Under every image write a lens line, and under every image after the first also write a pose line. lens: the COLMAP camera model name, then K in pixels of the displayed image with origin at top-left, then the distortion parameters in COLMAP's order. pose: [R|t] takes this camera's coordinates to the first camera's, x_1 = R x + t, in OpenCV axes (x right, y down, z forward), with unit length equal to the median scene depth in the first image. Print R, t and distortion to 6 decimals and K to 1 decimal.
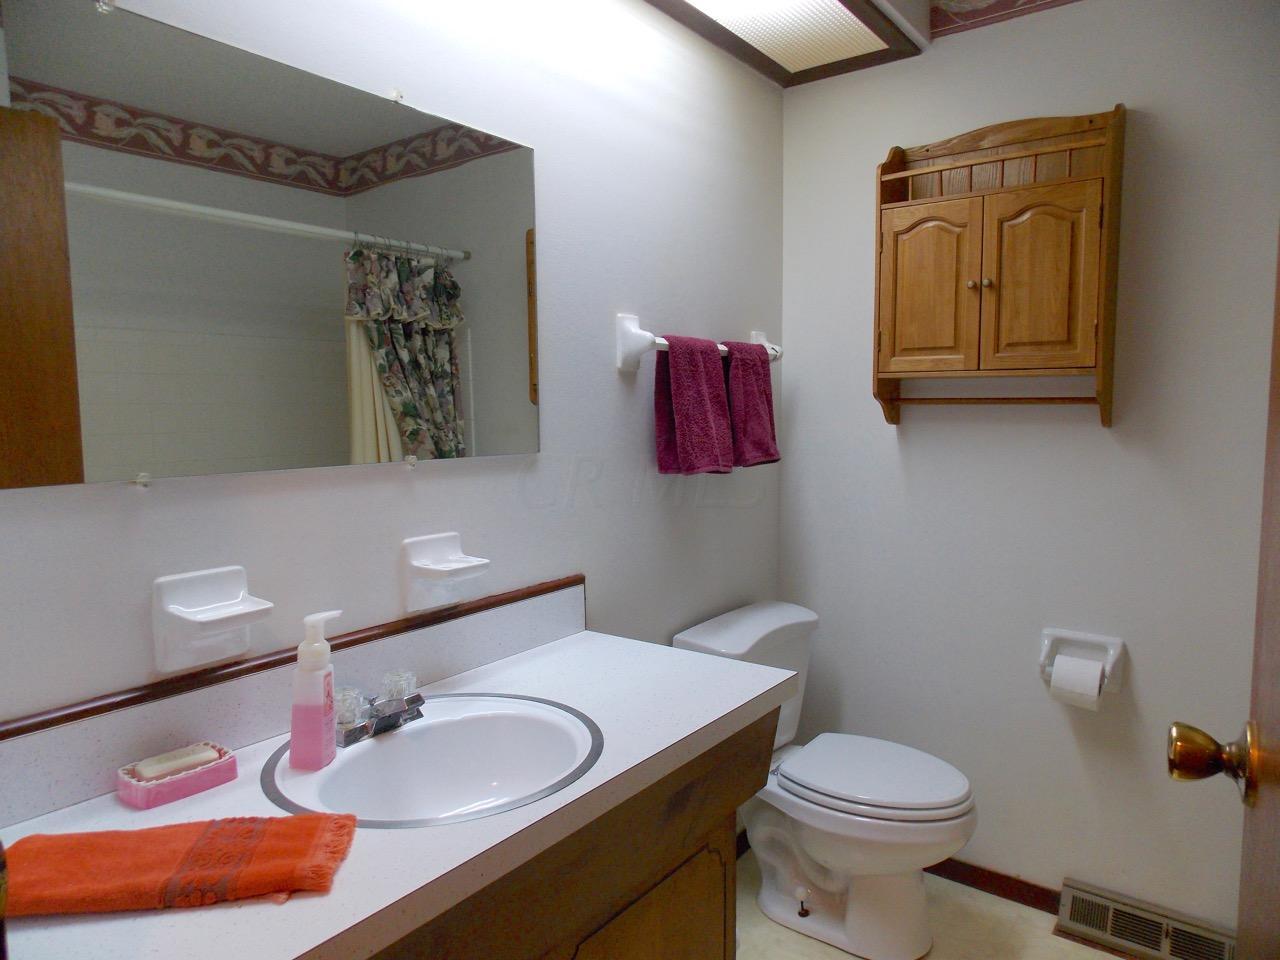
lens RADIAL K [[843.8, 0, 643.5], [0, 843.8, 483.0], [0, 0, 1]] dist [0.010323, -0.008654]
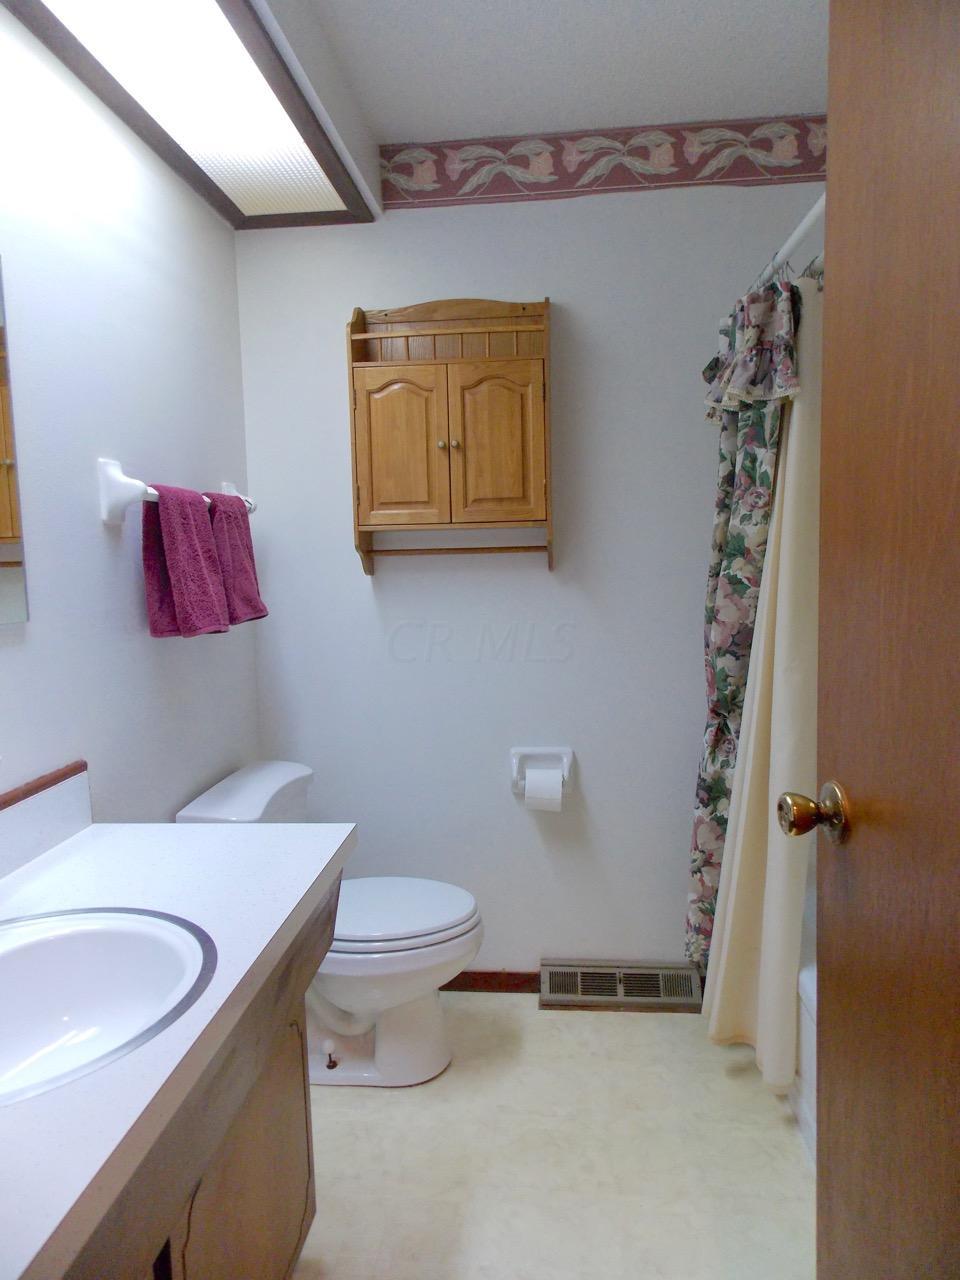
lens RADIAL K [[843.8, 0, 480.0], [0, 843.8, 640.0], [0, 0, 1]] dist [0.010323, -0.008654]
pose [[0.849956, -0.073438, 0.521710, -0.153182], [0.071104, 0.997167, 0.024525, -0.006203], [-0.522033, 0.016251, 0.852770, 0.046815]]
